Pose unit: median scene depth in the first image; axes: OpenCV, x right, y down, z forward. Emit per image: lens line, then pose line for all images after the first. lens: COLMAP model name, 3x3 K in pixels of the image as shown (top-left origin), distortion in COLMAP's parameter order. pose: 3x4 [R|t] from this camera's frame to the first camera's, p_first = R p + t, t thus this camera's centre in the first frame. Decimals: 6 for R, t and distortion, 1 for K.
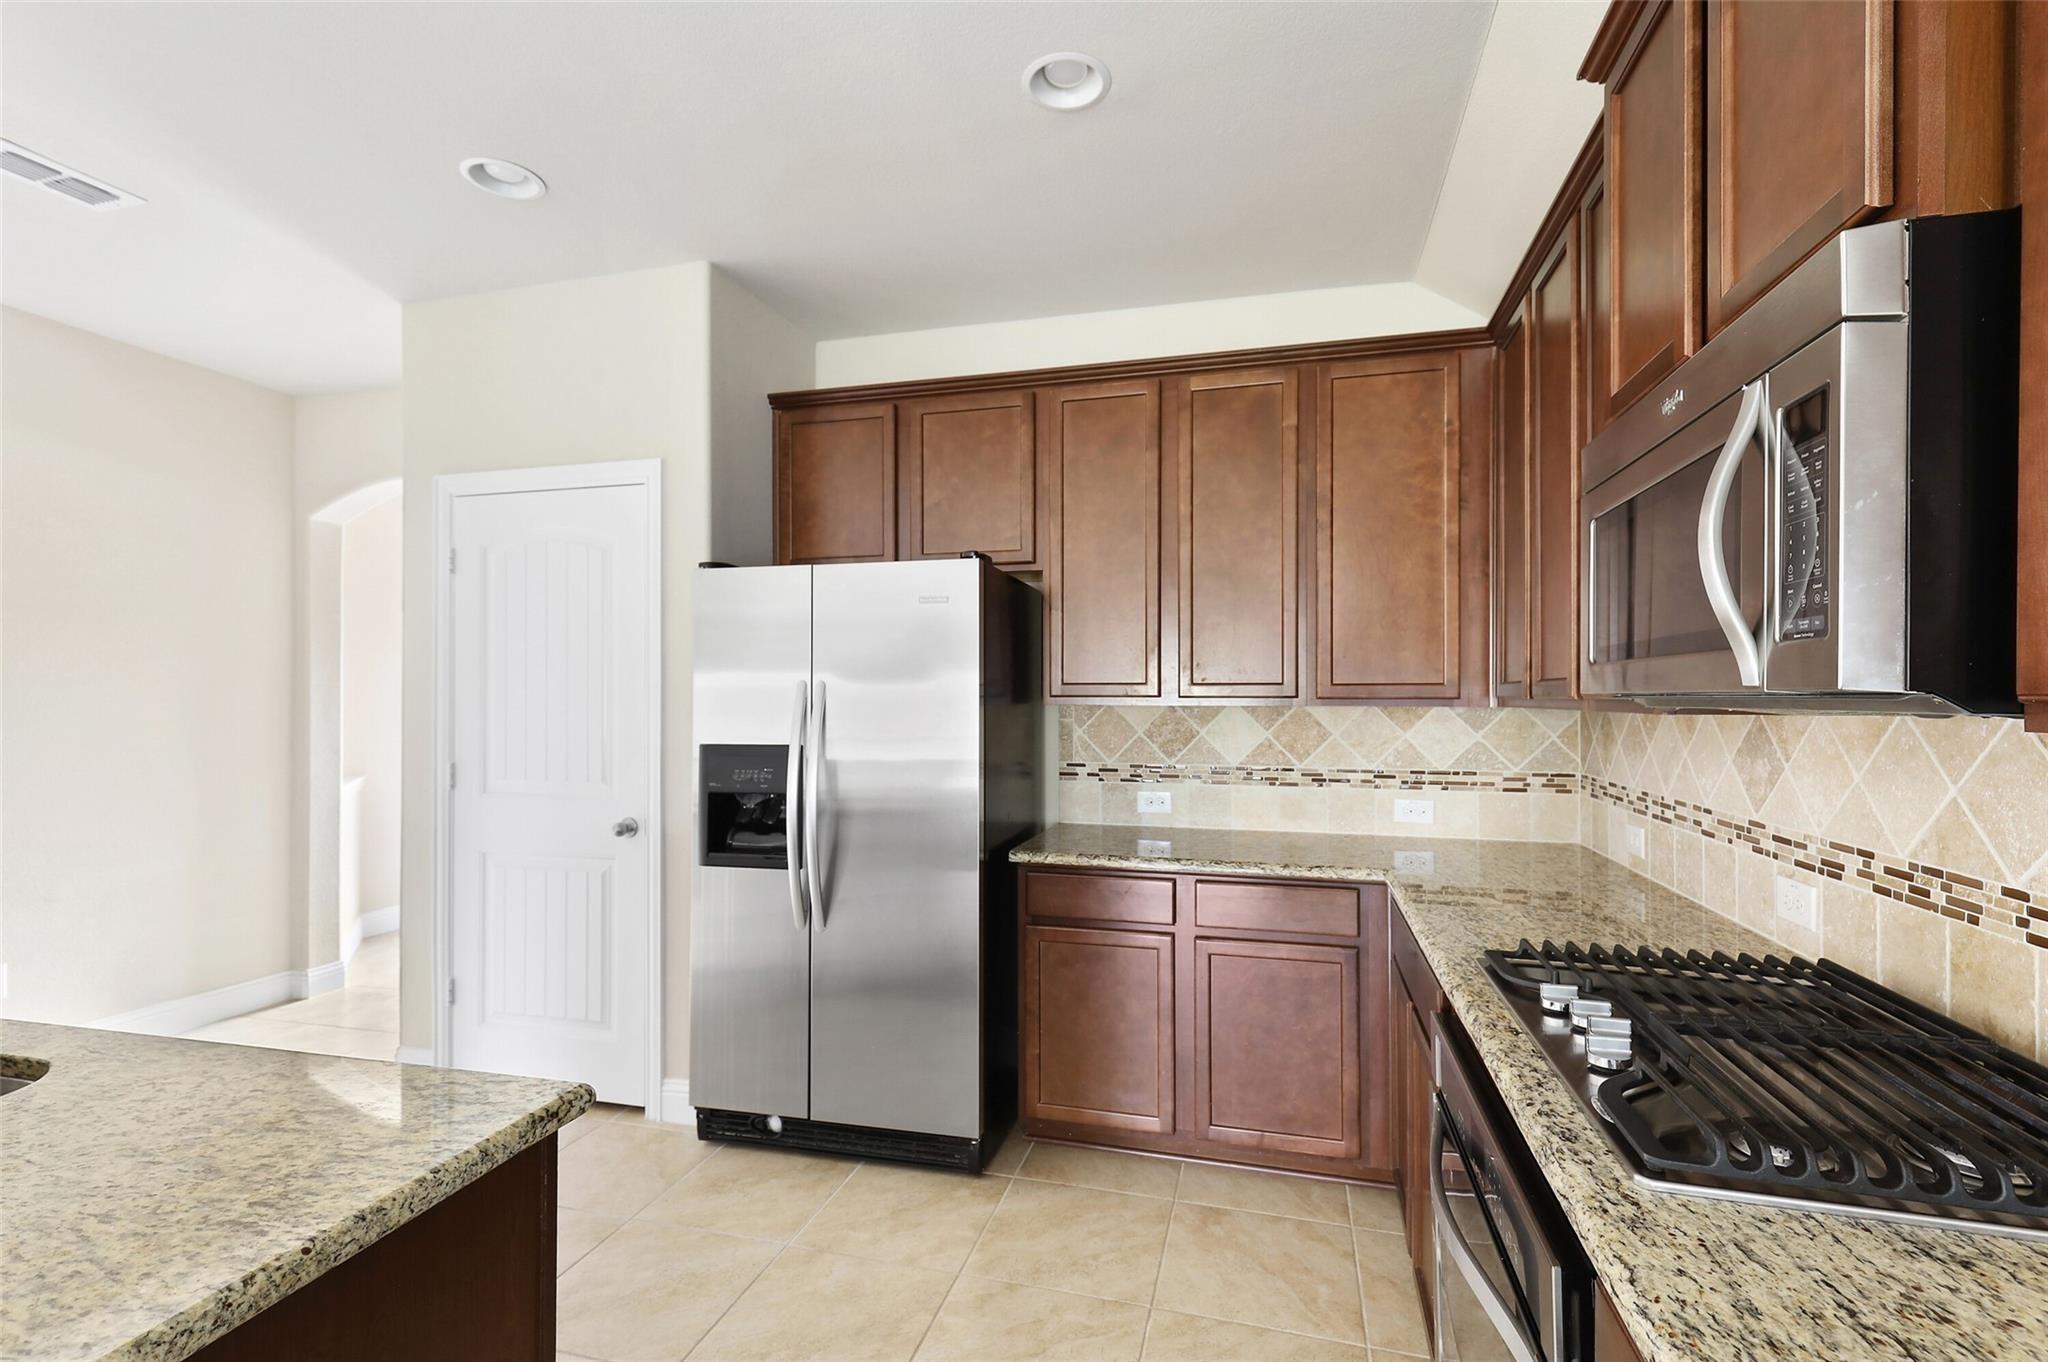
lens RADIAL K [[955.3, 0, 1020.6], [0, 955.3, 689.6], [0, 0, 1]] dist [0.005227, -0.000383]
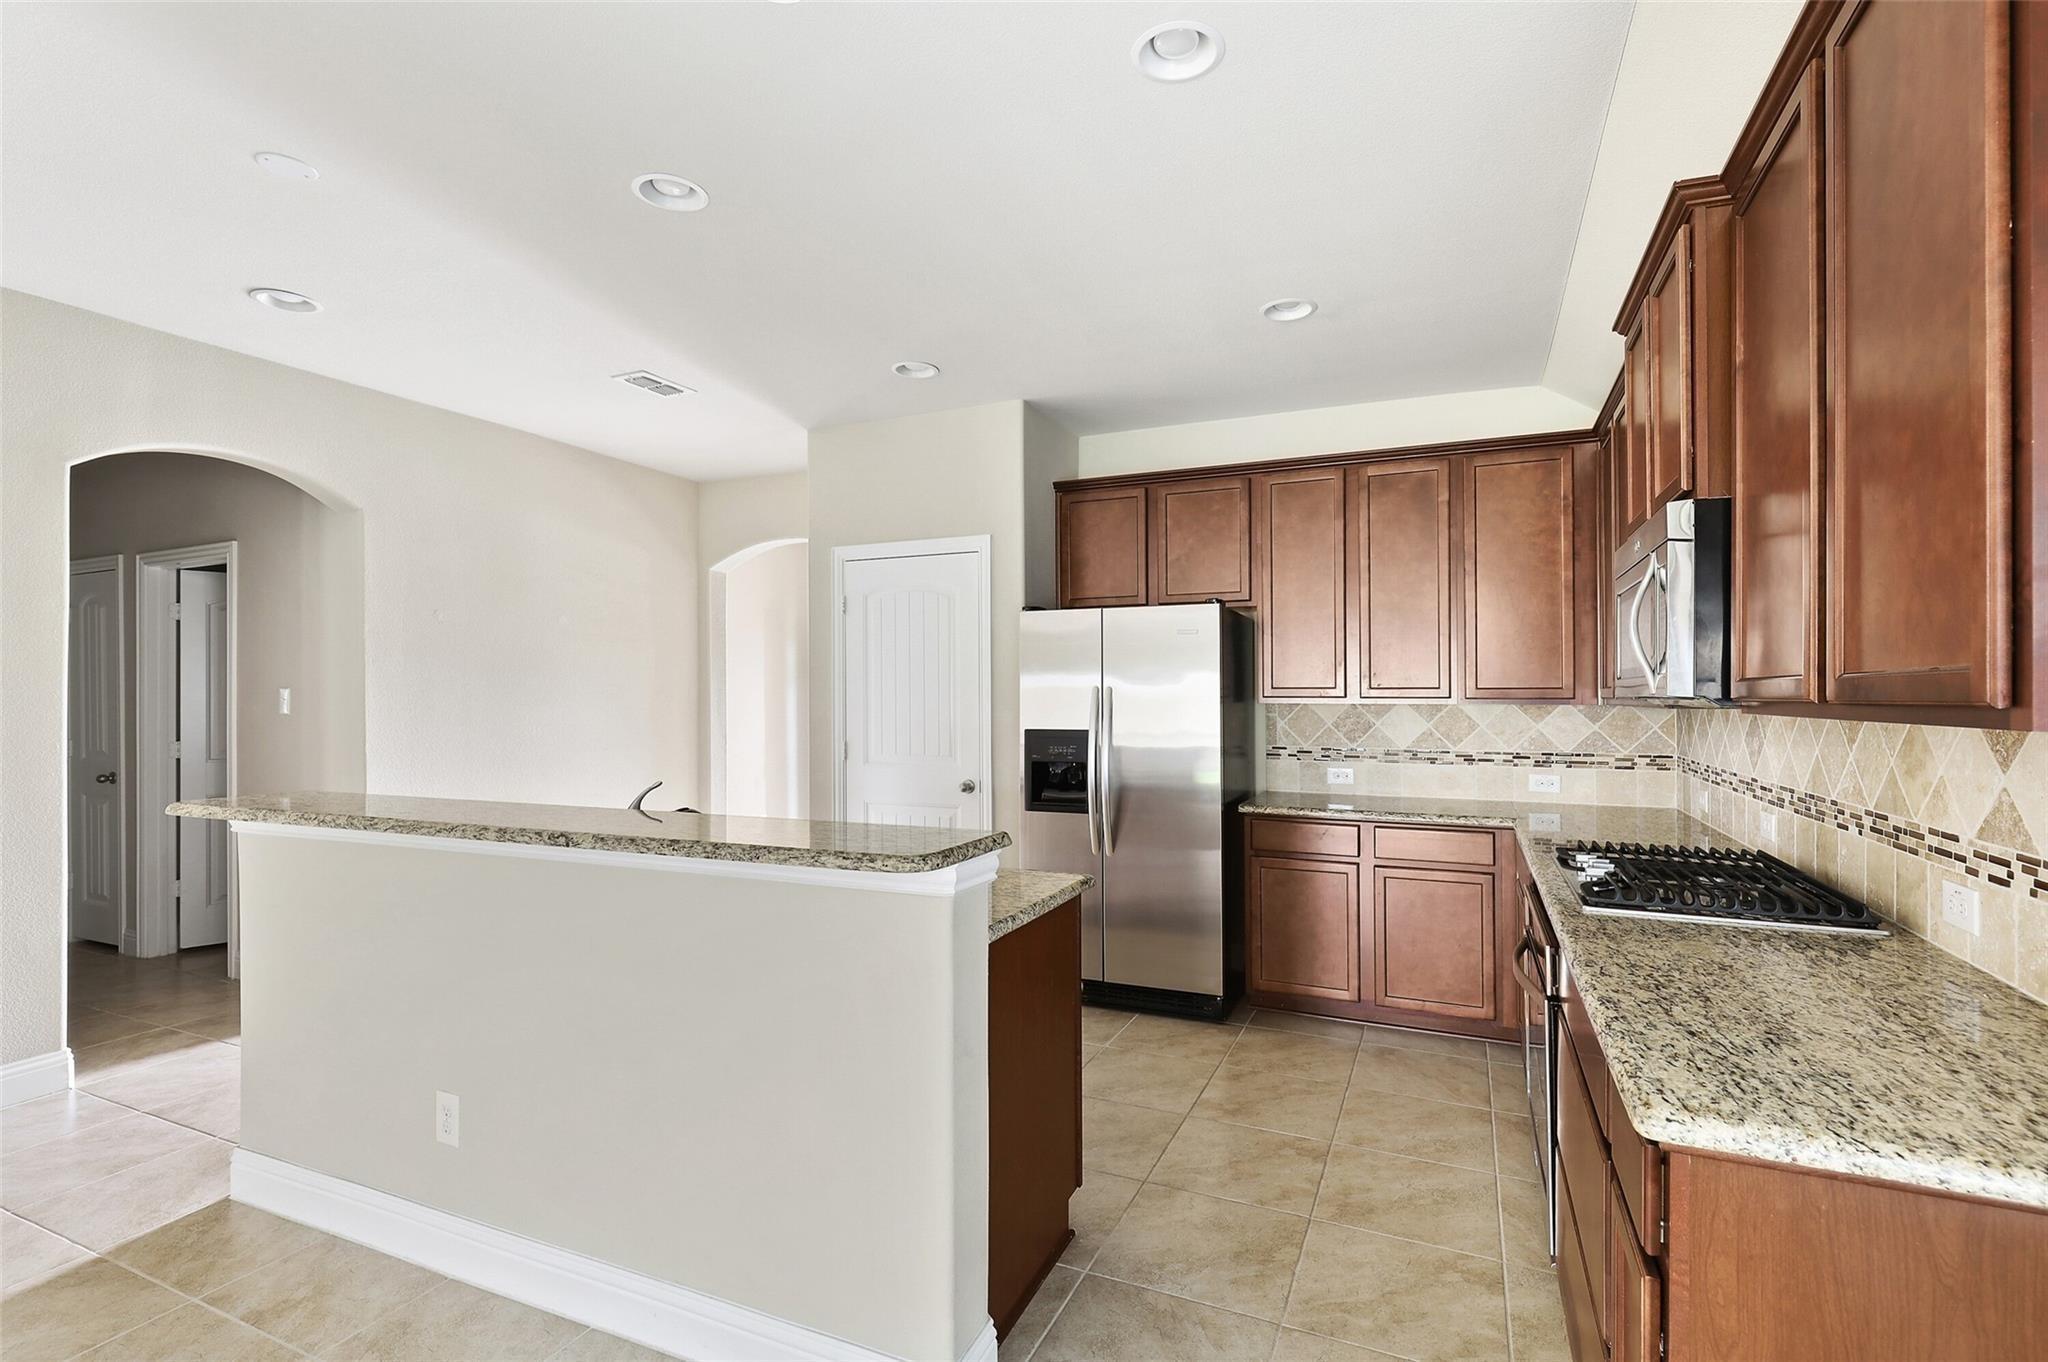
lens RADIAL K [[955.3, 0, 1028.7], [0, 955.3, 678.9], [0, 0, 1]] dist [0.005227, -0.000383]
pose [[0.987847, -0.003085, -0.155398, -0.098029], [0.001437, 0.999942, -0.010717, -0.005415], [0.155422, 0.010363, 0.987794, -0.464138]]
